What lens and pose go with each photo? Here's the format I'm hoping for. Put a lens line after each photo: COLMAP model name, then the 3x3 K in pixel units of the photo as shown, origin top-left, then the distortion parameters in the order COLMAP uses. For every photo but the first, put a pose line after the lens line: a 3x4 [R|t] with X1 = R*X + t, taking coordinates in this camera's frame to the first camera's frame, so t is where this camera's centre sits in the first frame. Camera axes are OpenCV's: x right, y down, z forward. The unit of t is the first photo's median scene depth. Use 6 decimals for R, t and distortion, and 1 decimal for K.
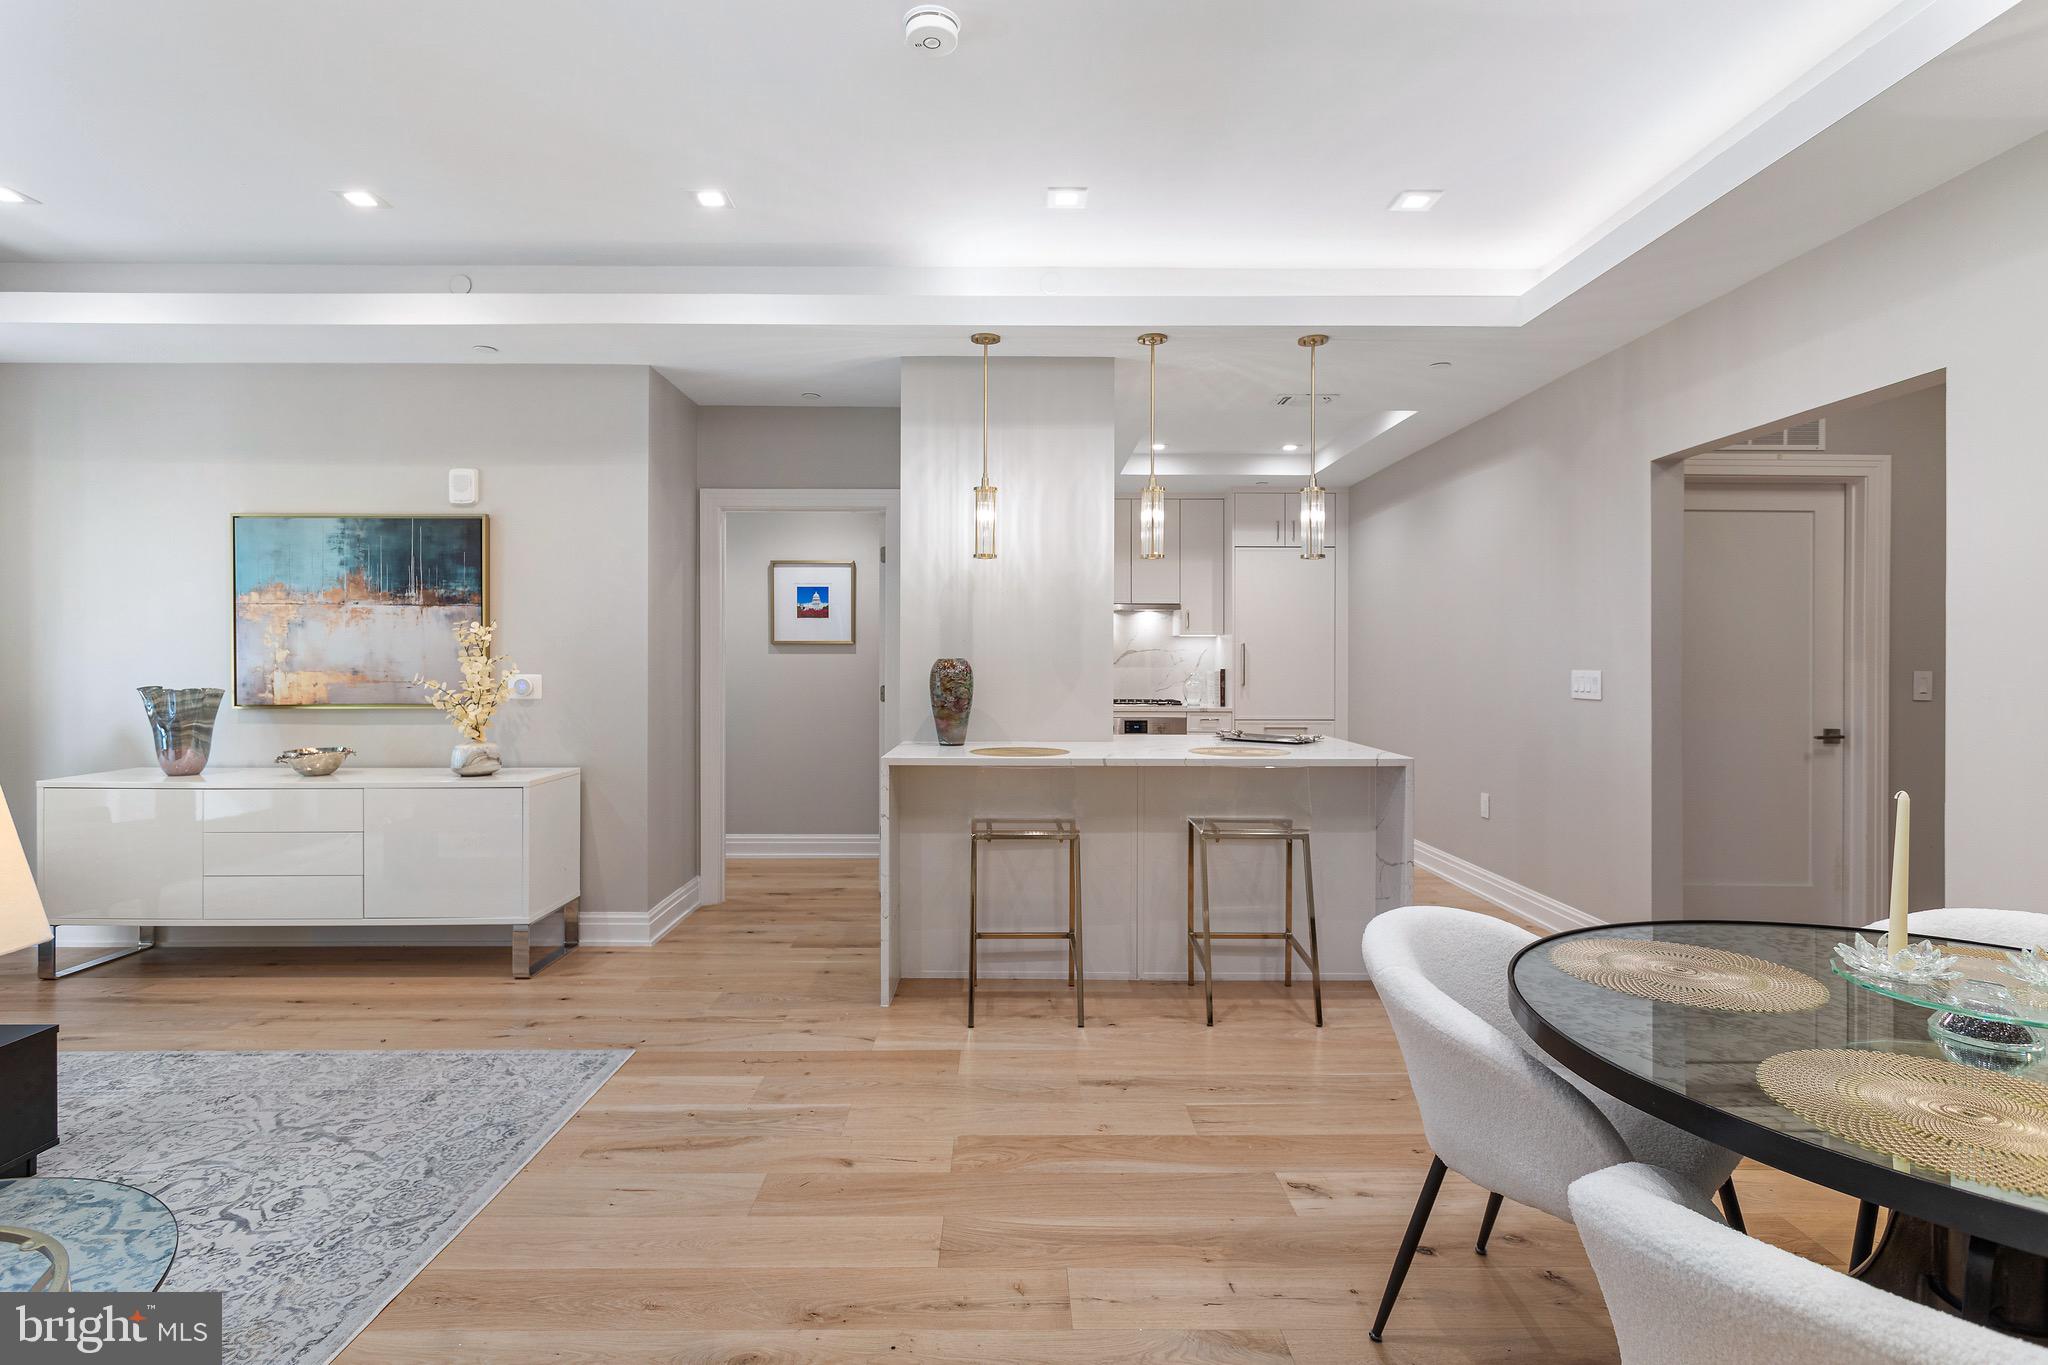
lens RADIAL K [[982.9, 0, 1019.3], [0, 982.9, 665.5], [0, 0, 1]] dist [-0.003465, 0.003058]
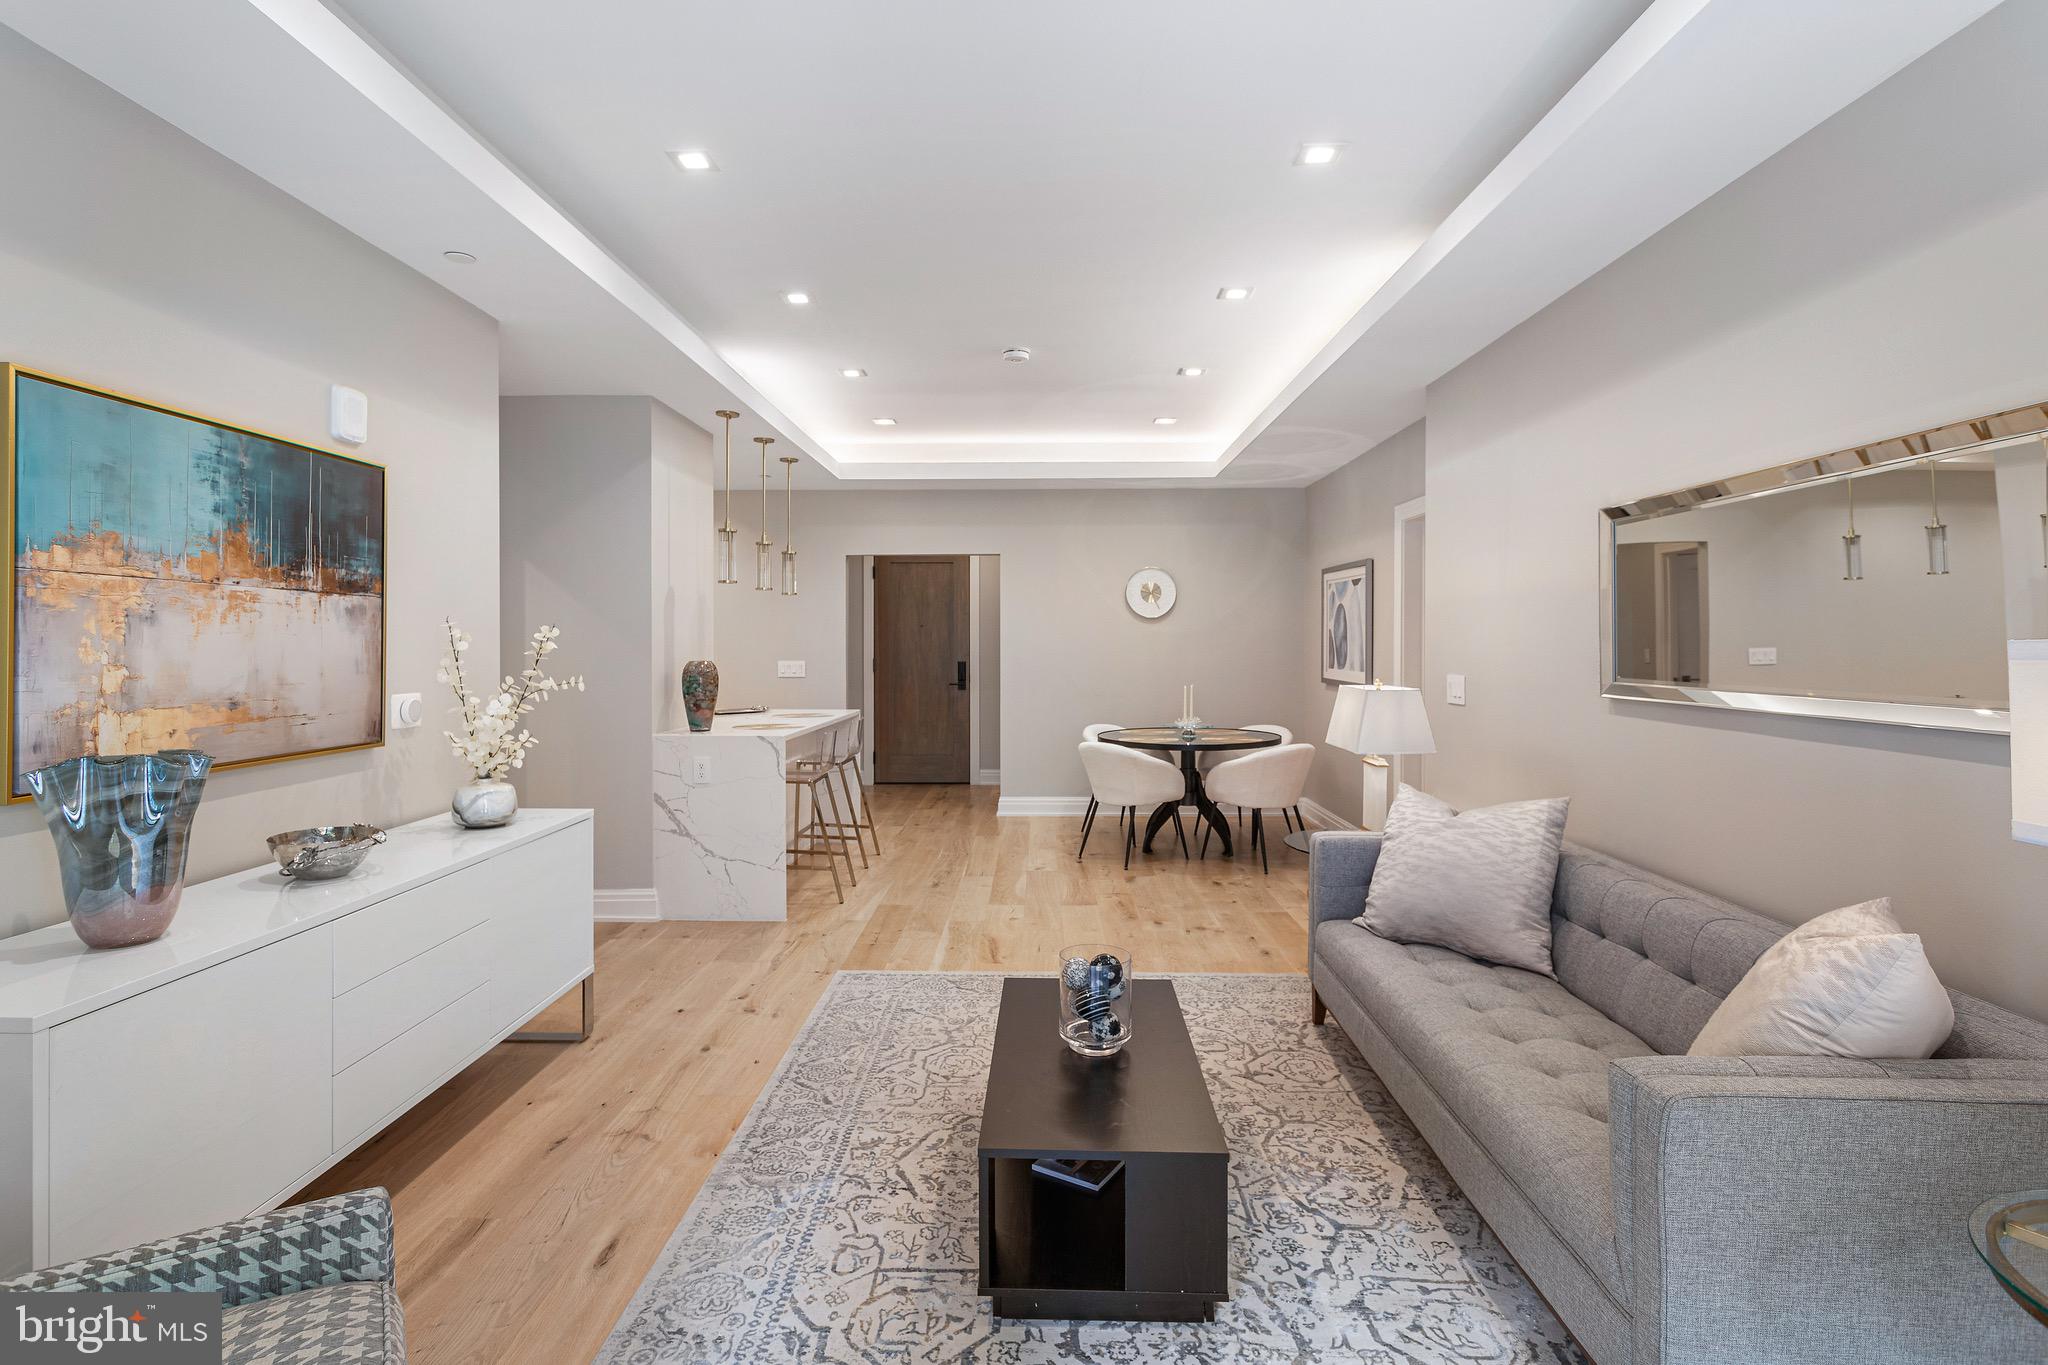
lens RADIAL K [[982.9, 0, 1002.4], [0, 982.9, 675.0], [0, 0, 1]] dist [-0.003465, 0.003058]
pose [[0.045644, -0.032848, 0.998418, -1.222213], [0.003799, 0.999458, 0.032709, -0.027109], [-0.998951, 0.002300, 0.045745, 0.533157]]
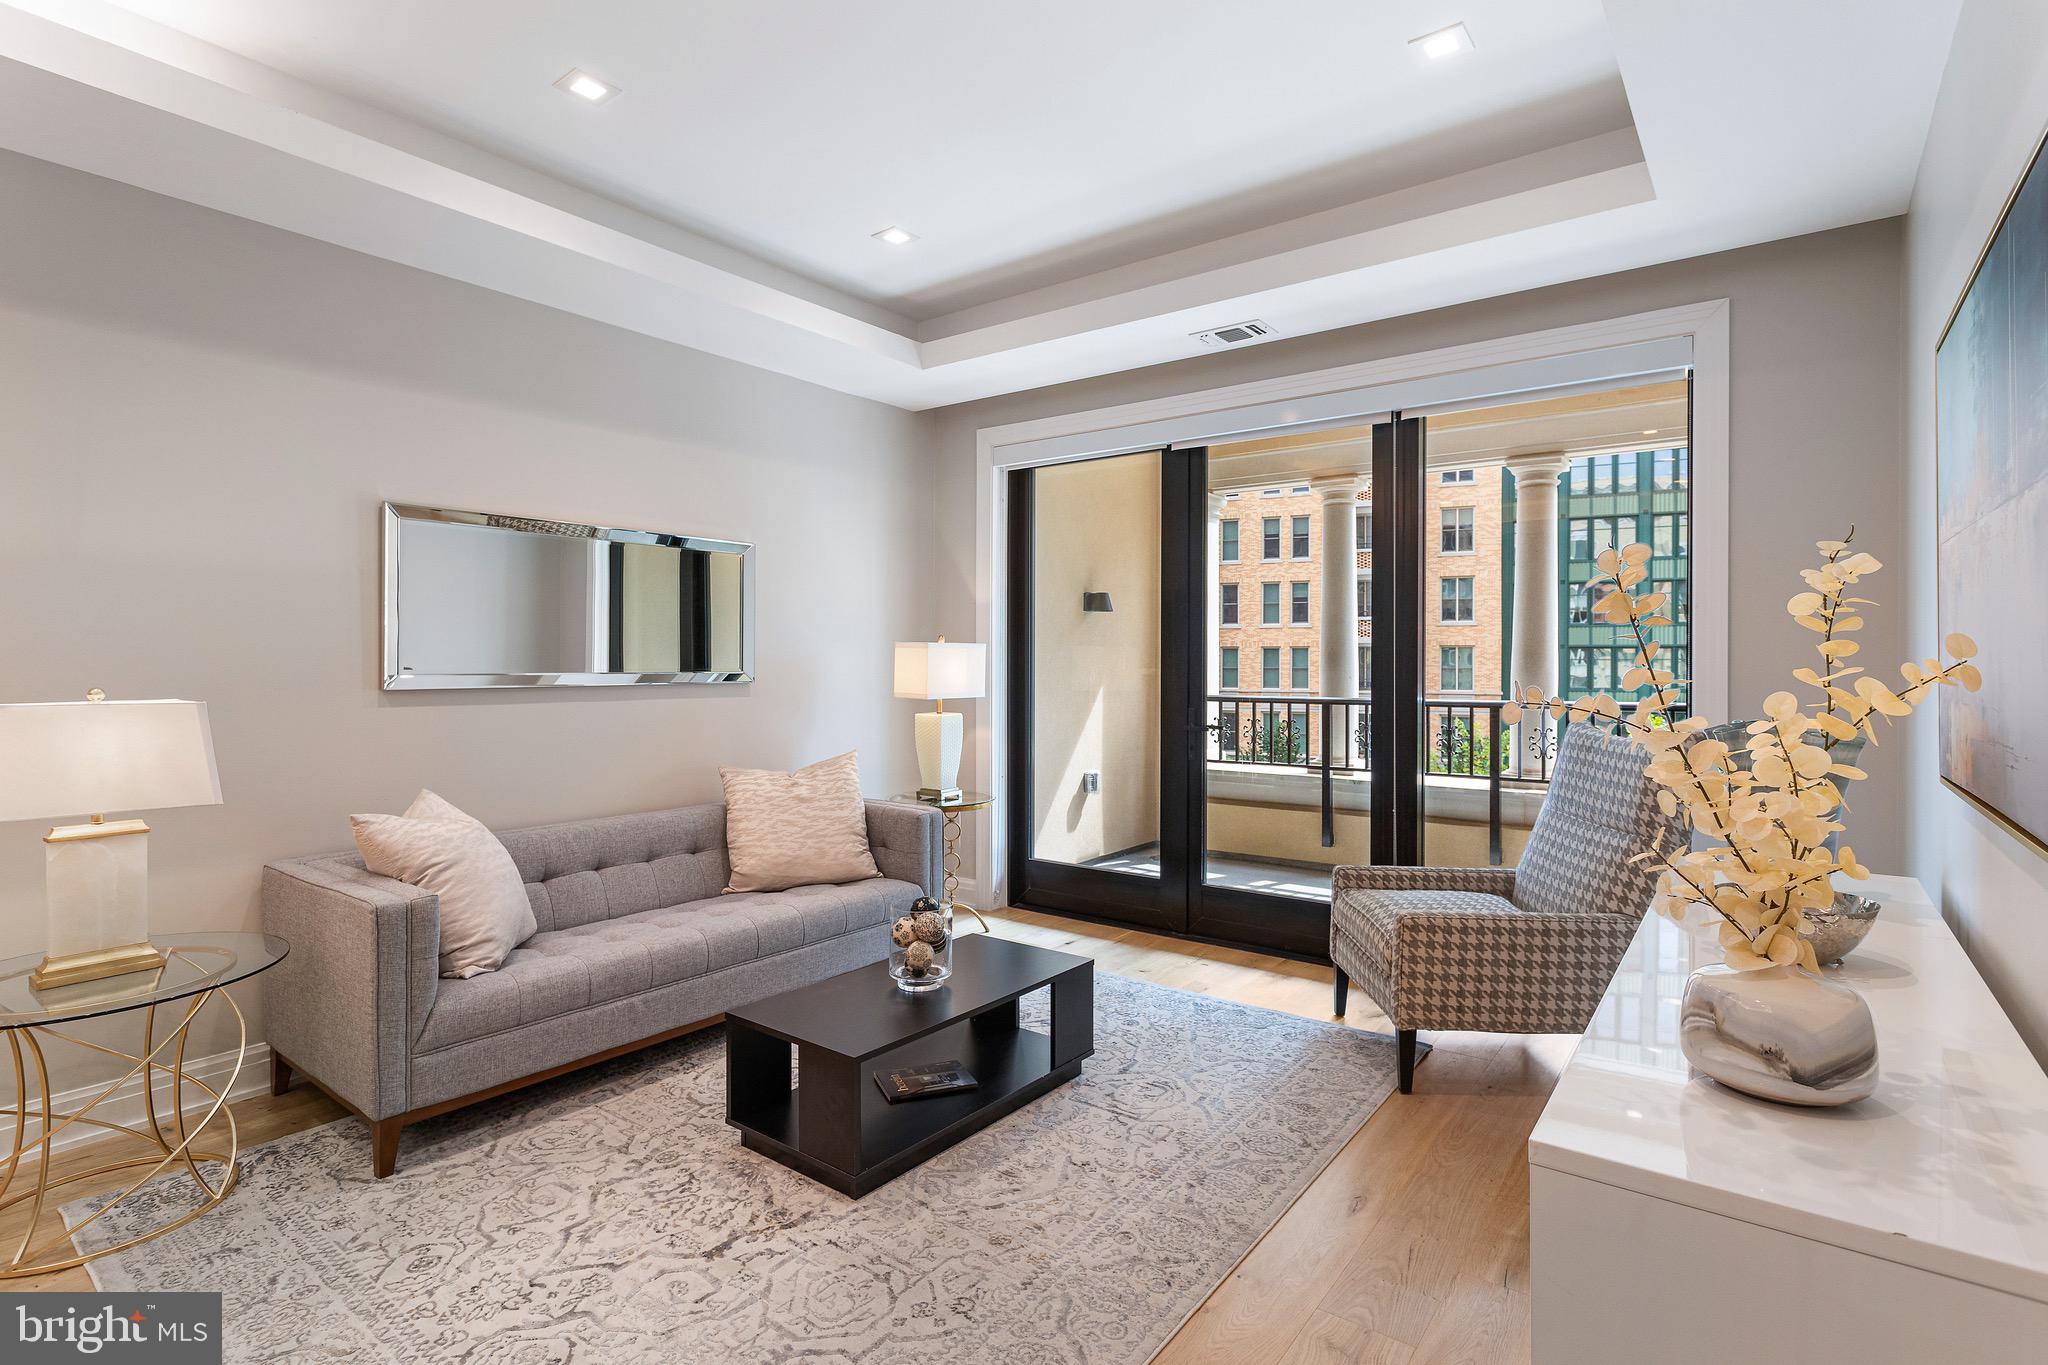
lens RADIAL K [[982.9, 0, 1003.1], [0, 982.9, 666.8], [0, 0, 1]] dist [-0.003465, 0.003058]
pose [[-0.622111, 0.004543, -0.782916, -0.190044], [0.000540, 0.999985, 0.005374, -0.008730], [0.782929, 0.002920, -0.622104, 0.943849]]
